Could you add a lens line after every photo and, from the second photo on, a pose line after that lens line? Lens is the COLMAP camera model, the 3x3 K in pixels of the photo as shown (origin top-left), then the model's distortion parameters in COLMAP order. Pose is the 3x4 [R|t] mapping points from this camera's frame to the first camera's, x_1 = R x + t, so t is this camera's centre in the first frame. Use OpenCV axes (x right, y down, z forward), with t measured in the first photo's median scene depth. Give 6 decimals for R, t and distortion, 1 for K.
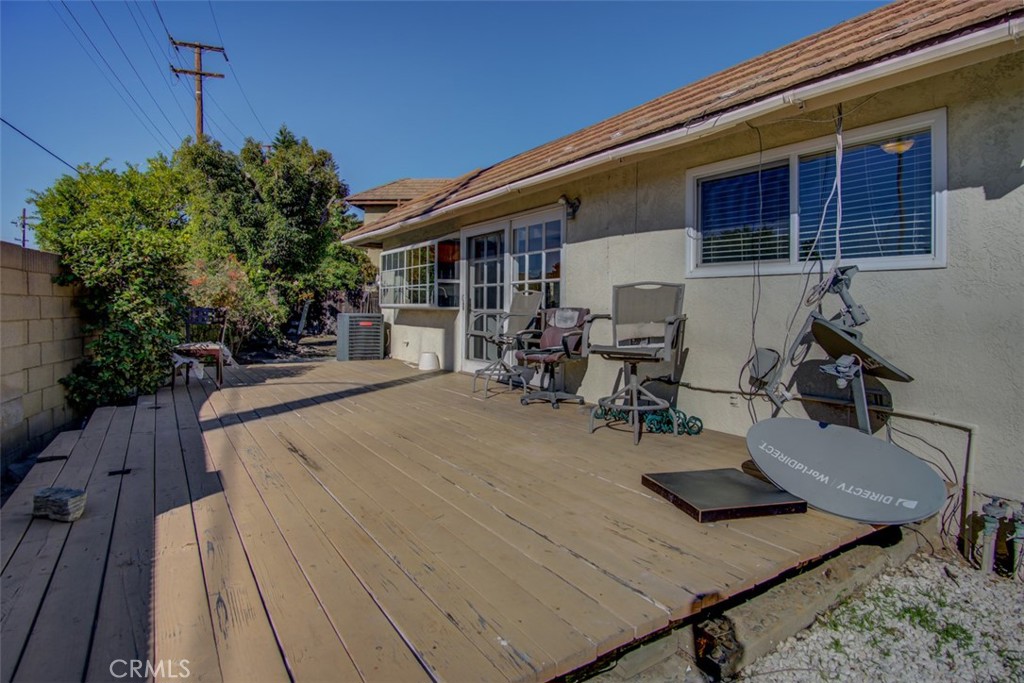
lens RADIAL K [[557.6, 0, 546.1], [0, 557.6, 309.9], [0, 0, 1]] dist [-0.031893, 0.006983]
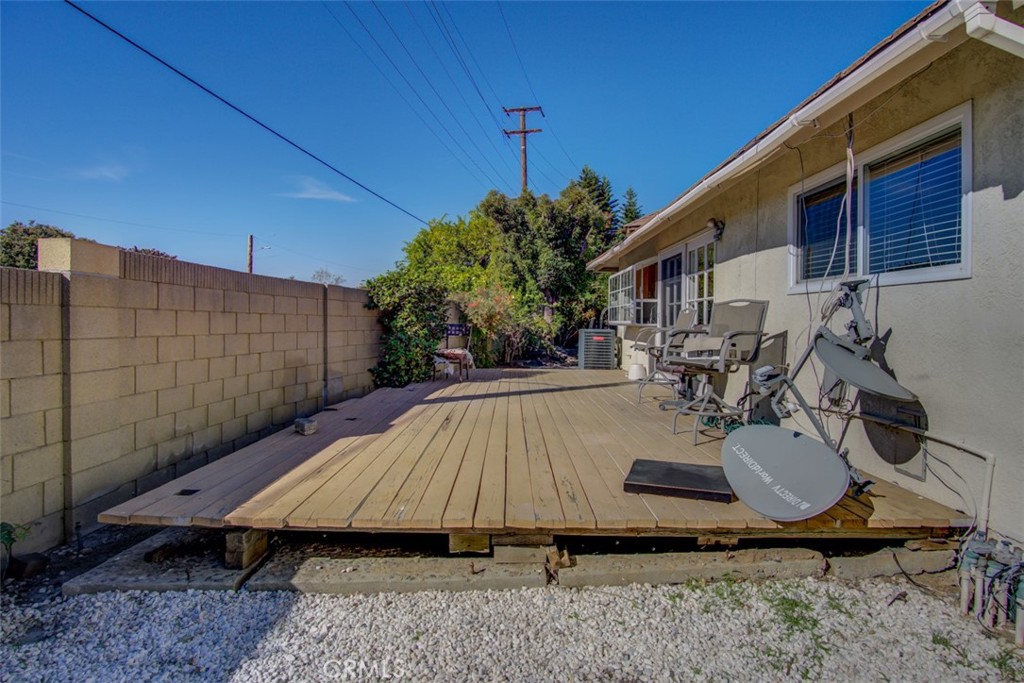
lens RADIAL K [[557.6, 0, 543.1], [0, 557.6, 329.0], [0, 0, 1]] dist [-0.031893, 0.006983]
pose [[0.843576, 0.005057, -0.536985, 0.282821], [-0.003589, 0.999986, 0.003780, 0.002405], [0.536997, -0.001262, 0.843583, -0.060932]]
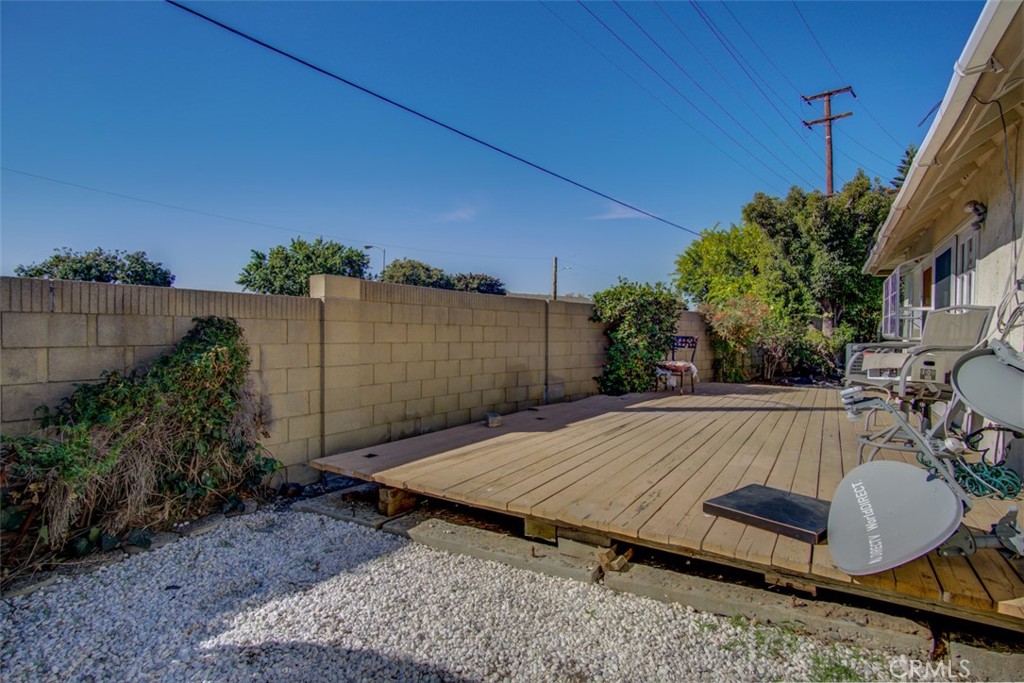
lens RADIAL K [[557.6, 0, 519.3], [0, 557.6, 343.5], [0, 0, 1]] dist [-0.031893, 0.006983]
pose [[0.414668, 0.015970, -0.909833, 0.422312], [-0.012754, 0.999850, 0.011737, 0.003322], [0.909883, 0.006737, 0.414810, 0.047118]]
